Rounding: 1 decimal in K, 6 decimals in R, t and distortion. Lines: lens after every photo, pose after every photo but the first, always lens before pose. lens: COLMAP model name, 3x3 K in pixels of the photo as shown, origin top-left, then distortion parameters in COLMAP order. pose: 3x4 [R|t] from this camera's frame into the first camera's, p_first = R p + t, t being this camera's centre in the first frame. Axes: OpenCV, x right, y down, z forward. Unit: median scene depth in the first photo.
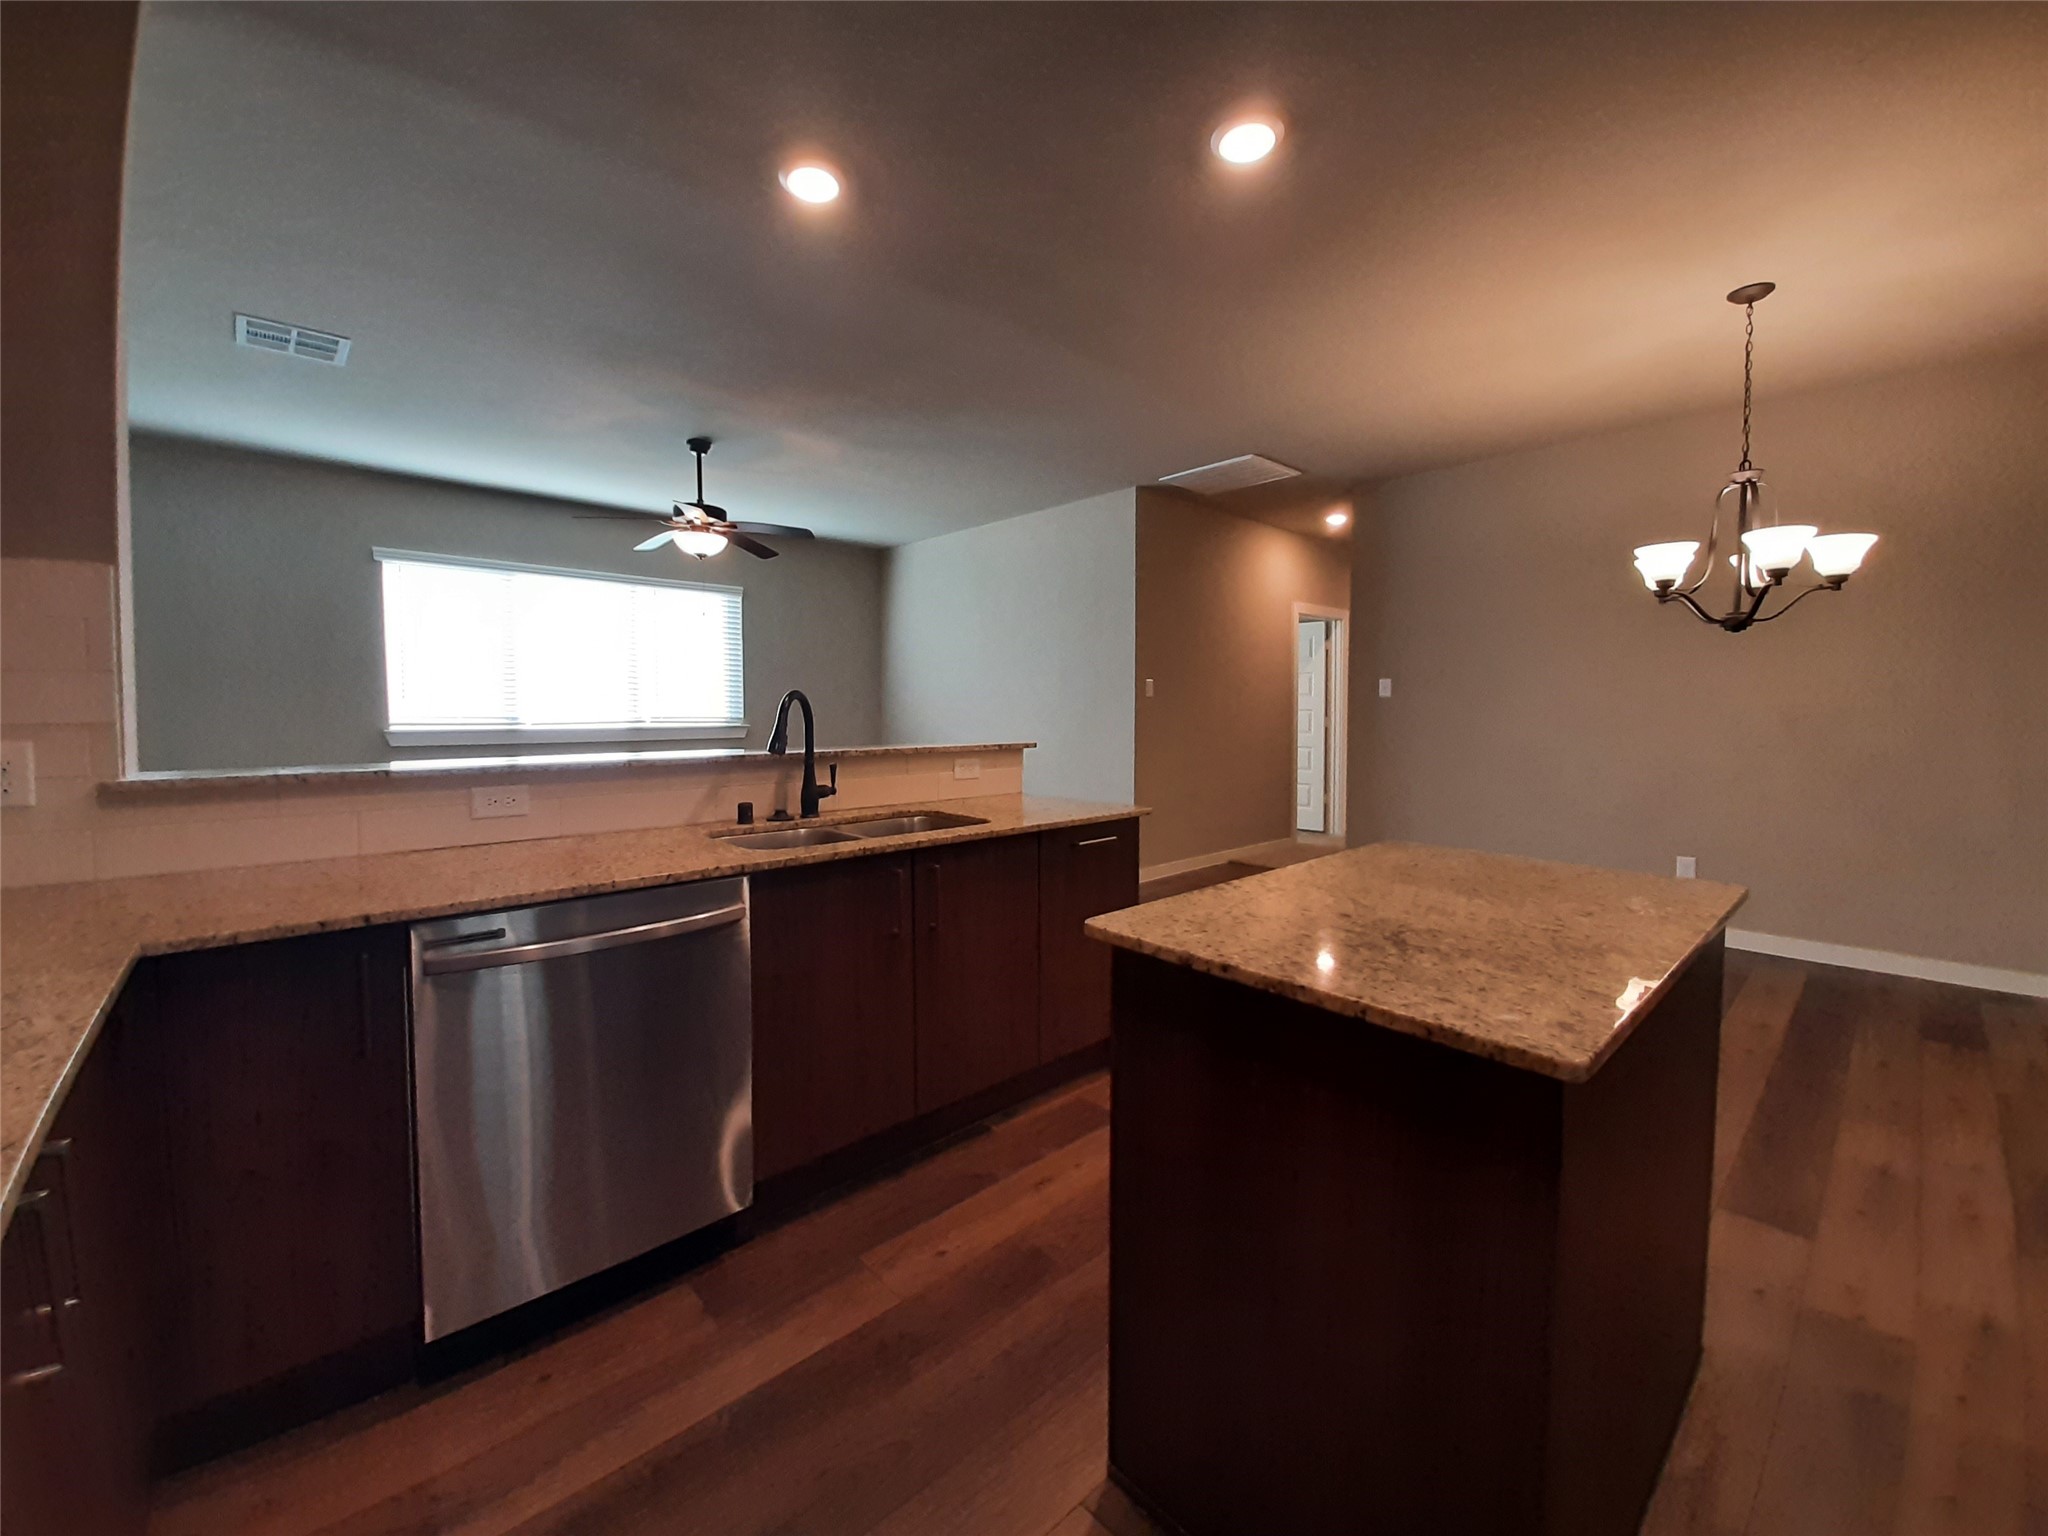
lens RADIAL K [[797.7, 0, 1014.6], [0, 797.7, 741.0], [0, 0, 1]] dist [0.013602, -0.011068]
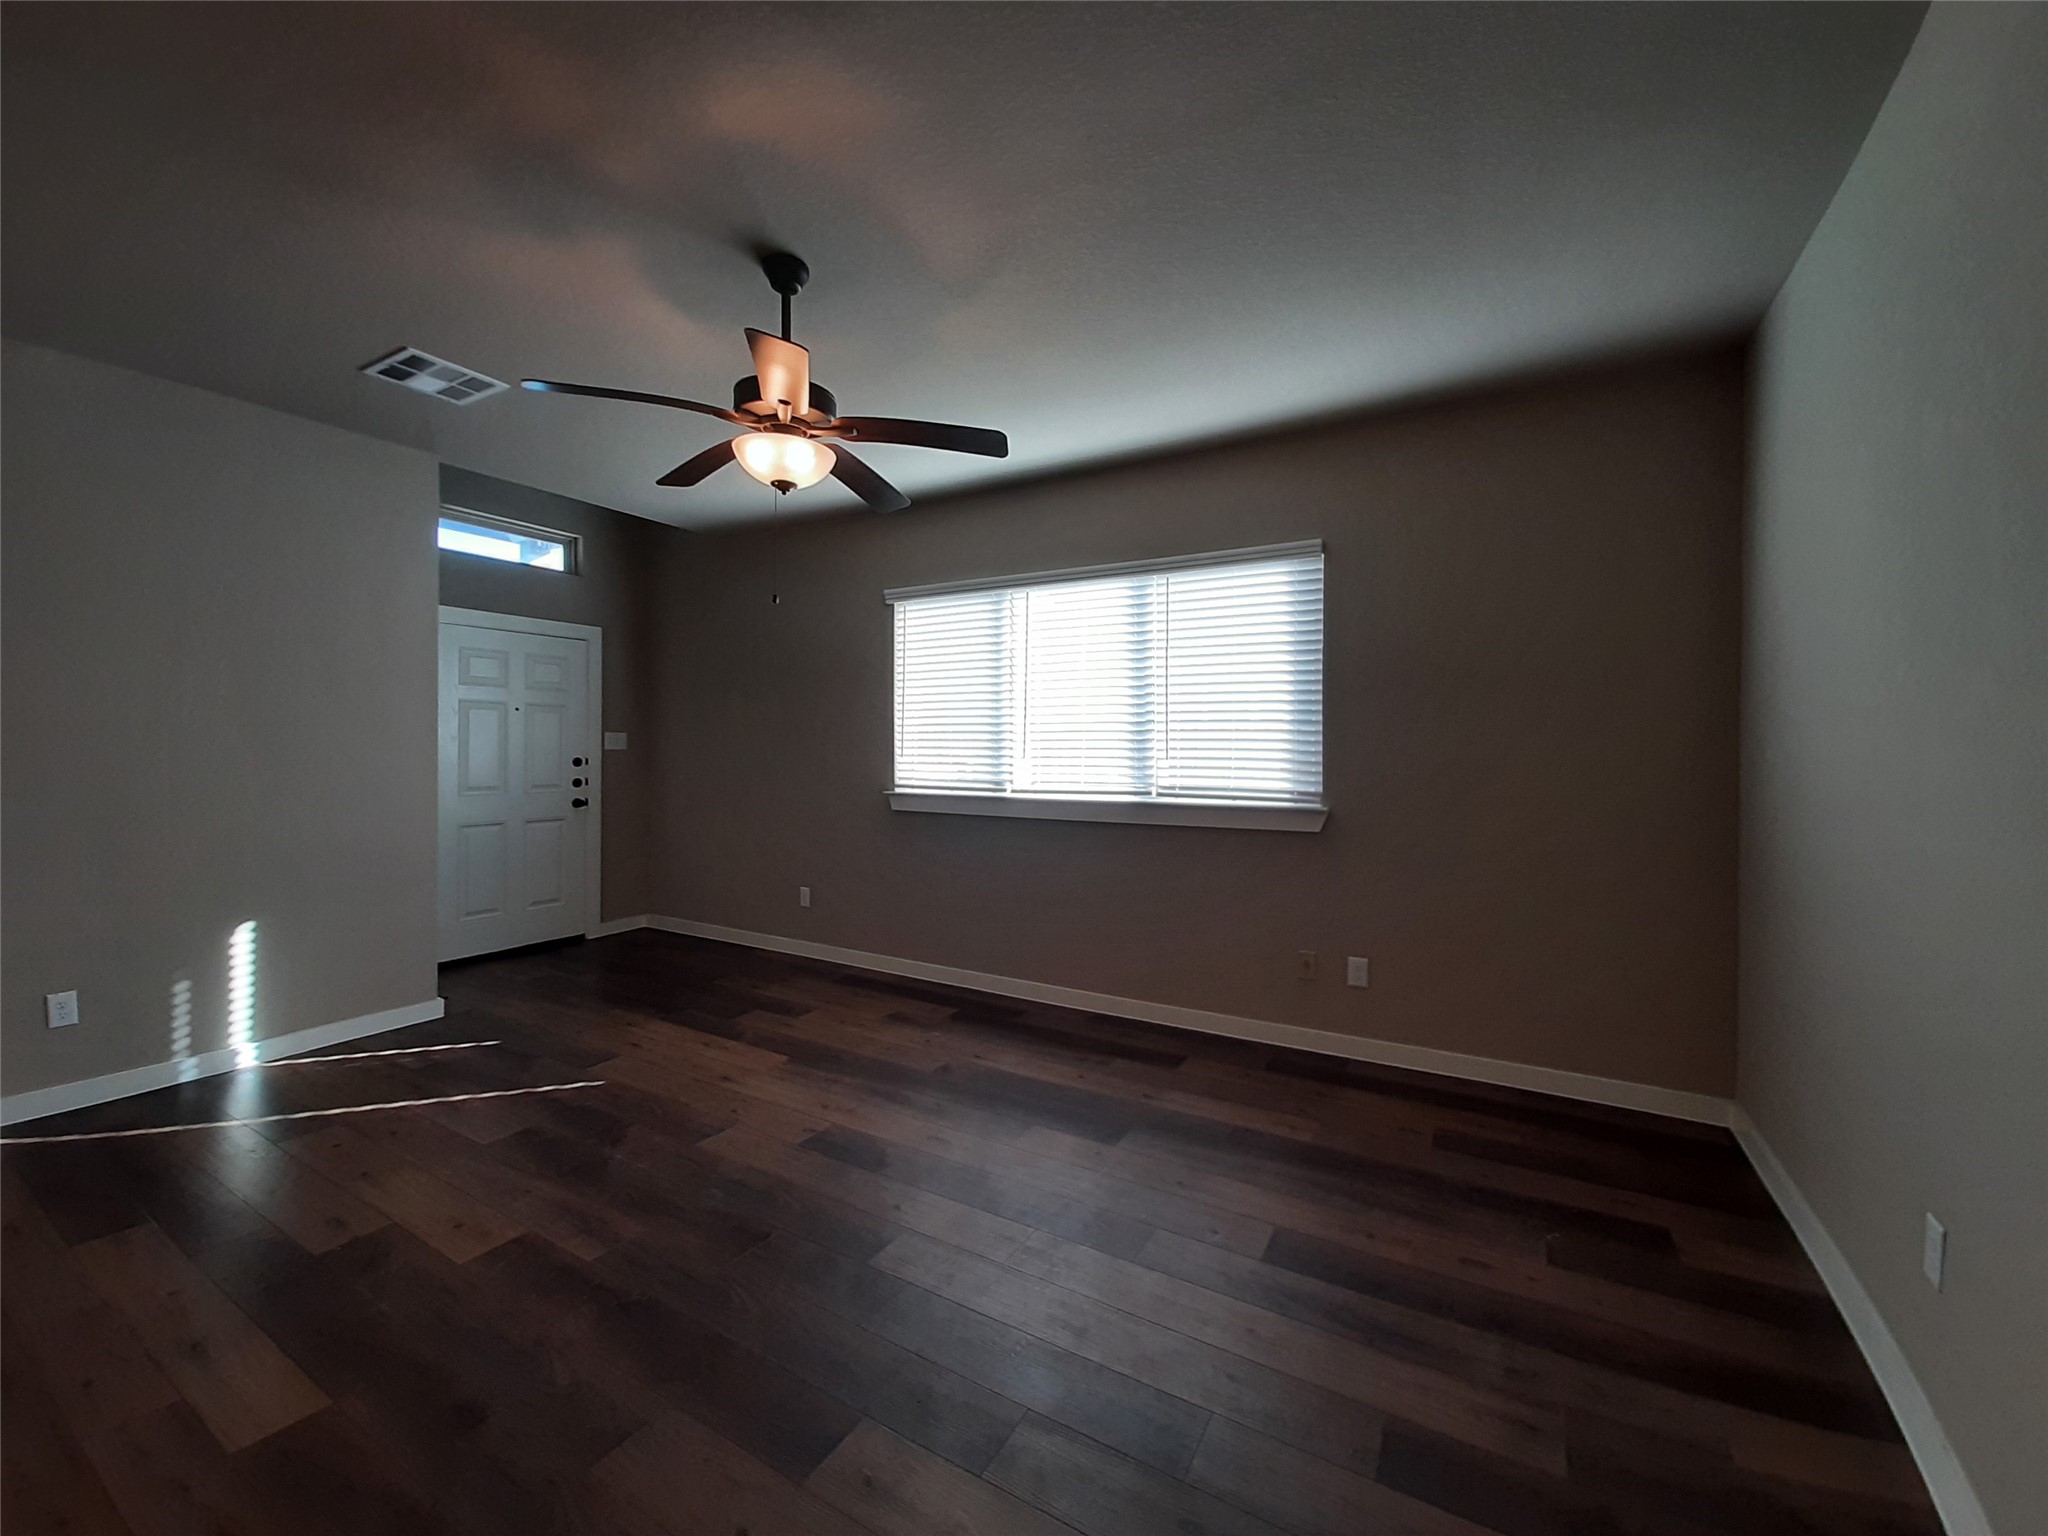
lens RADIAL K [[806.9, 0, 1014.5], [0, 806.9, 742.7], [0, 0, 1]] dist [0.014741, -0.014529]
pose [[0.290813, -0.005811, -0.956762, 0.124726], [-0.038473, 0.999102, -0.017762, -0.057799], [0.956006, 0.041975, 0.290328, 0.860393]]
